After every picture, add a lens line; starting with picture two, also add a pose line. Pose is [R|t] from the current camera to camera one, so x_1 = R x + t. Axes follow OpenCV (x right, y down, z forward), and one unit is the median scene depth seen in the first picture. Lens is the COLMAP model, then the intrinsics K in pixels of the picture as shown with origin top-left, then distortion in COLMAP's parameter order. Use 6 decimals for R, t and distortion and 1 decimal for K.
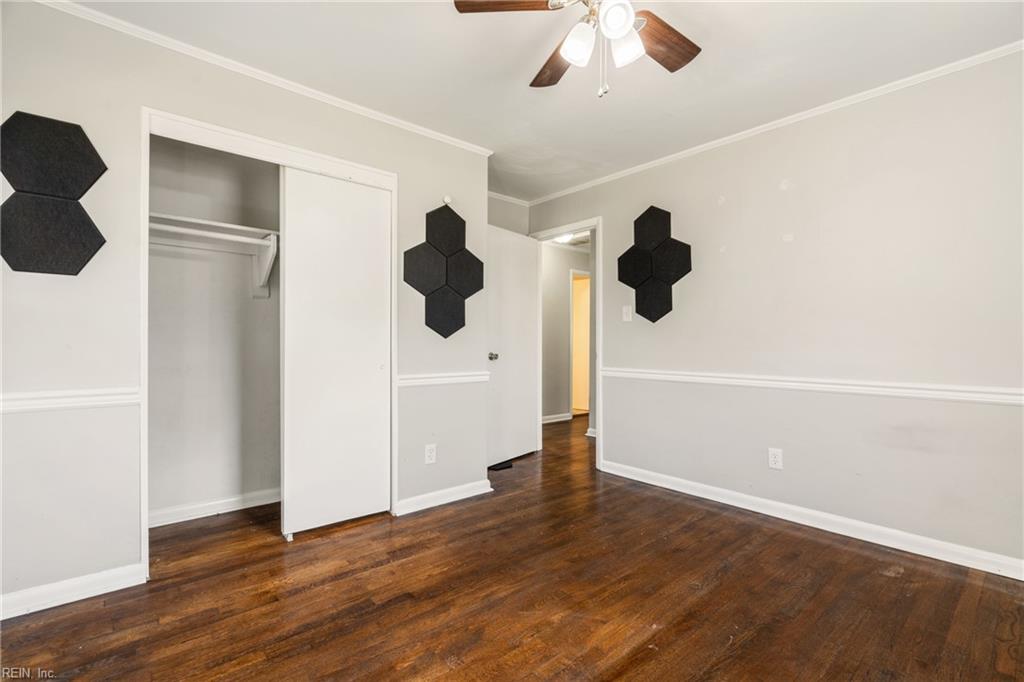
lens RADIAL K [[459.9, 0, 512.6], [0, 459.9, 337.8], [0, 0, 1]] dist [-0.000961, 0.000071]
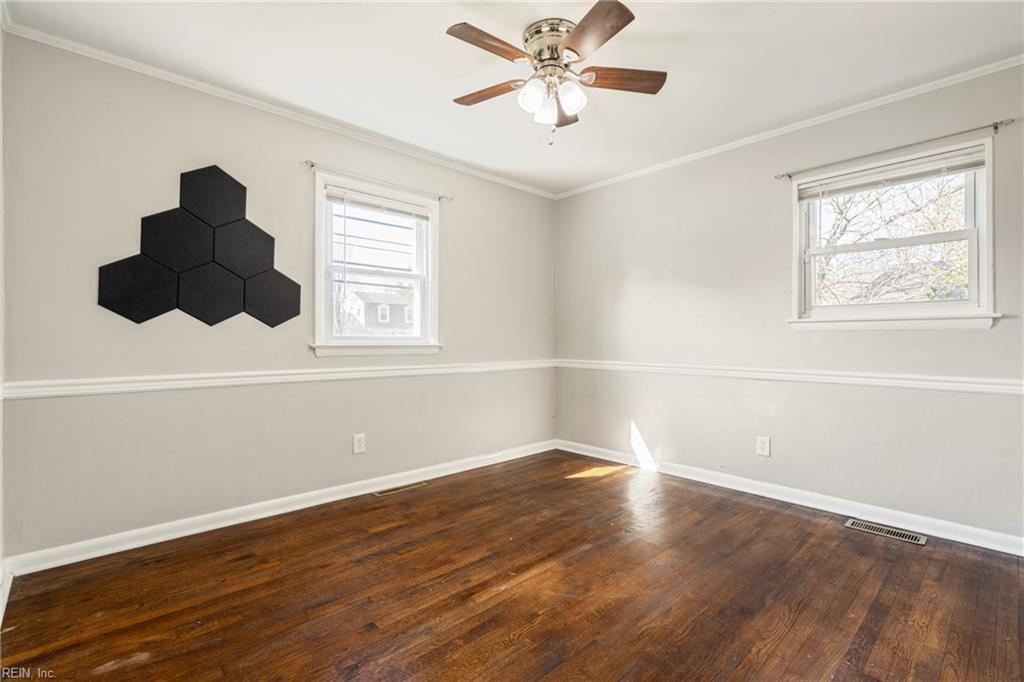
lens RADIAL K [[459.9, 0, 512.6], [0, 459.9, 337.8], [0, 0, 1]] dist [-0.000961, 0.000071]
pose [[-0.999567, -0.004850, -0.029026, 0.293155], [-0.004722, 0.999979, -0.004459, 0.015967], [0.029047, -0.004320, -0.999569, 1.940325]]
